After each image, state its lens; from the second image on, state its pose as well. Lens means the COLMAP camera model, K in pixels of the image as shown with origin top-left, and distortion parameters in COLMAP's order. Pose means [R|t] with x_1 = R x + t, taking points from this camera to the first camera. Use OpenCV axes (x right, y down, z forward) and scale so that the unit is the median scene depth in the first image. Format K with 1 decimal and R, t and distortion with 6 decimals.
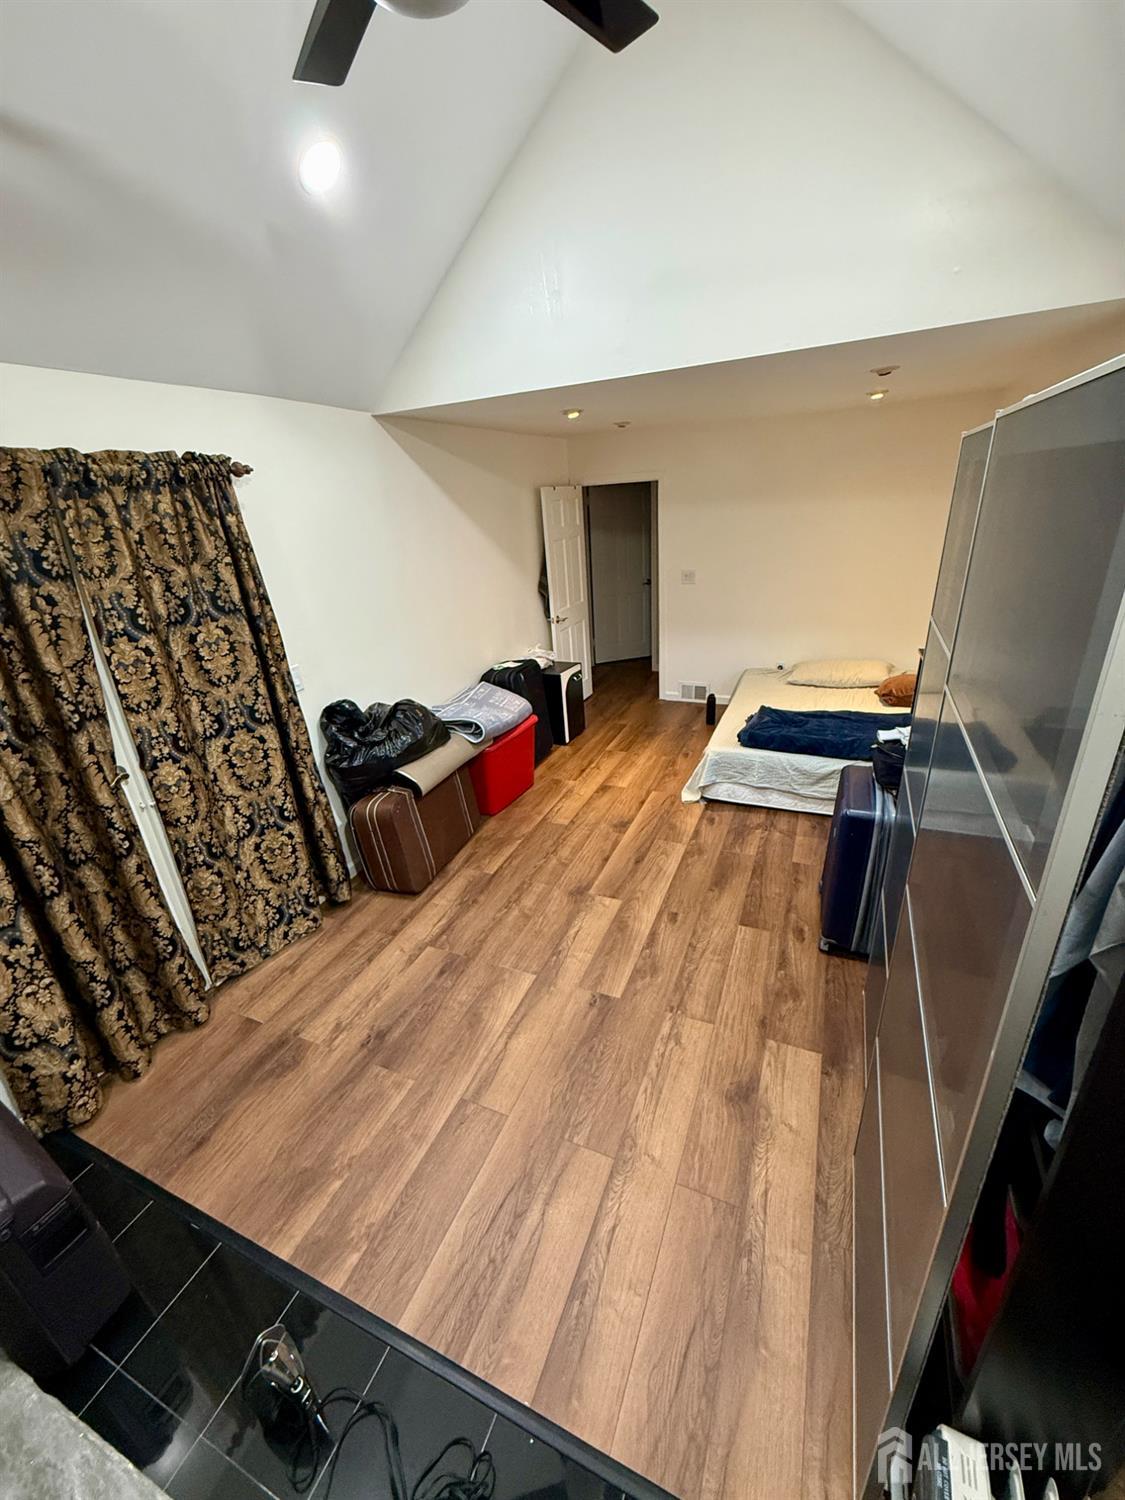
lens RADIAL K [[595.4, 0, 562.6], [0, 595.4, 748.3], [0, 0, 1]] dist [0.000544, -0.000108]
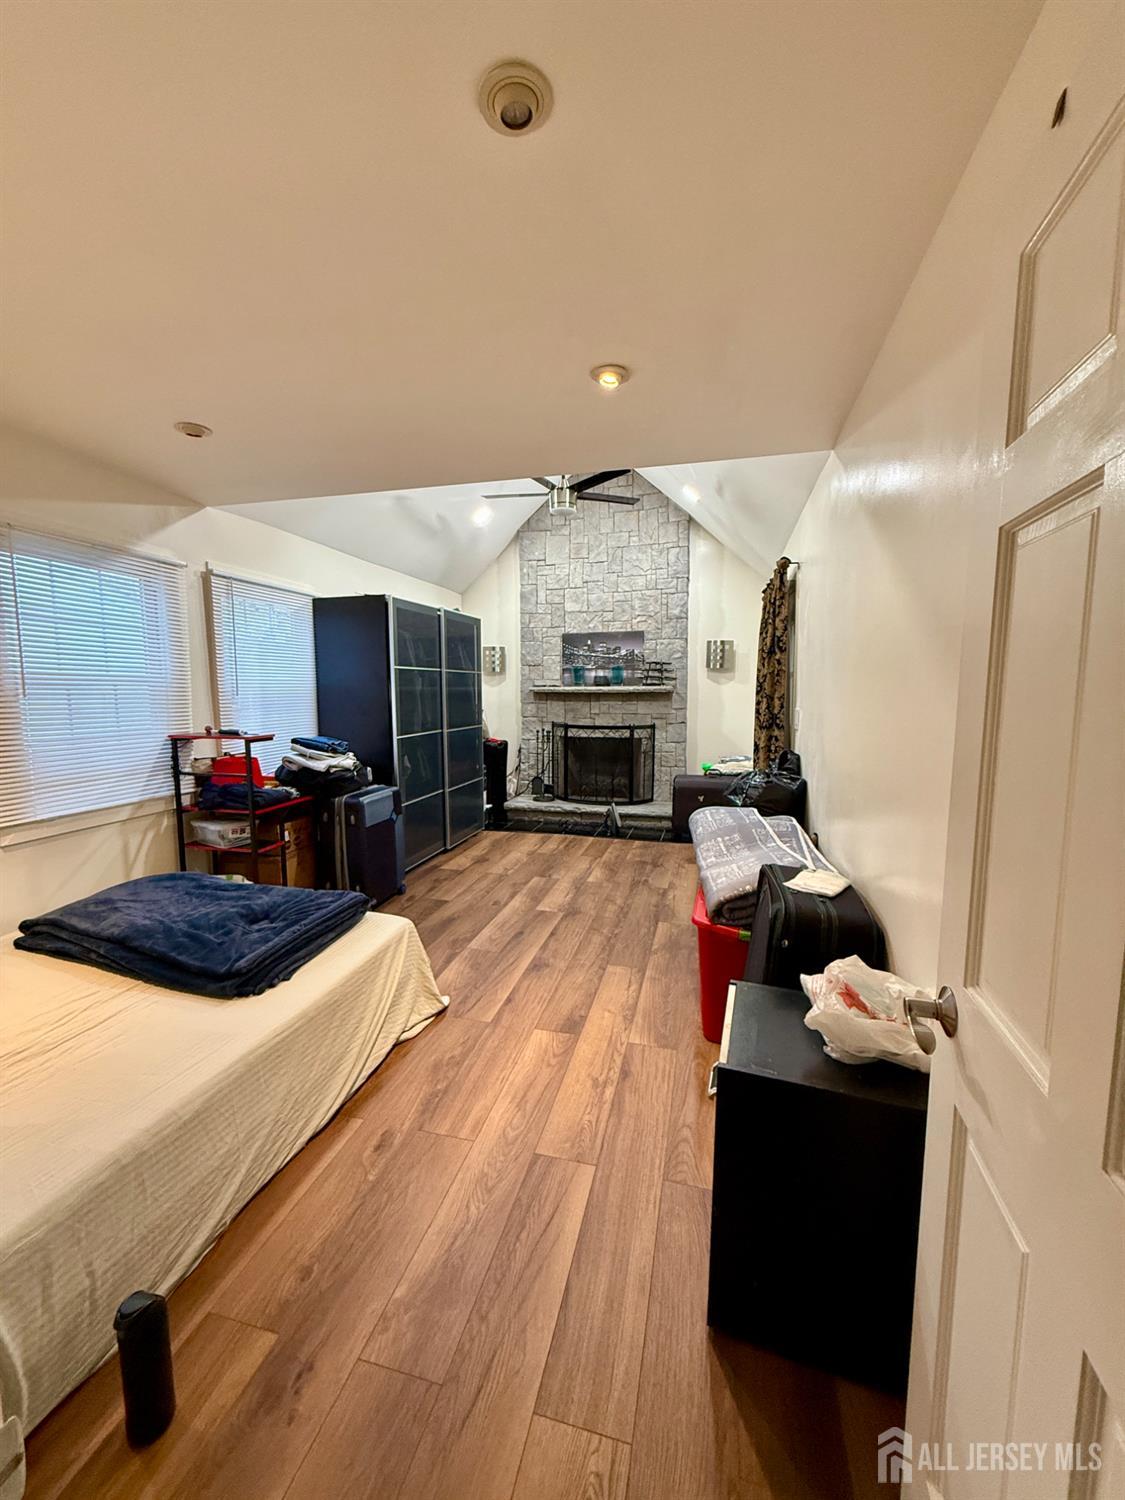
lens RADIAL K [[595.4, 0, 562.9], [0, 595.4, 752.7], [0, 0, 1]] dist [0.000544, -0.000108]
pose [[-0.985852, 0.079487, -0.147571, 0.207992], [-0.002630, 0.872962, 0.487781, -0.648418], [0.167596, 0.481268, -0.860403, 1.998996]]
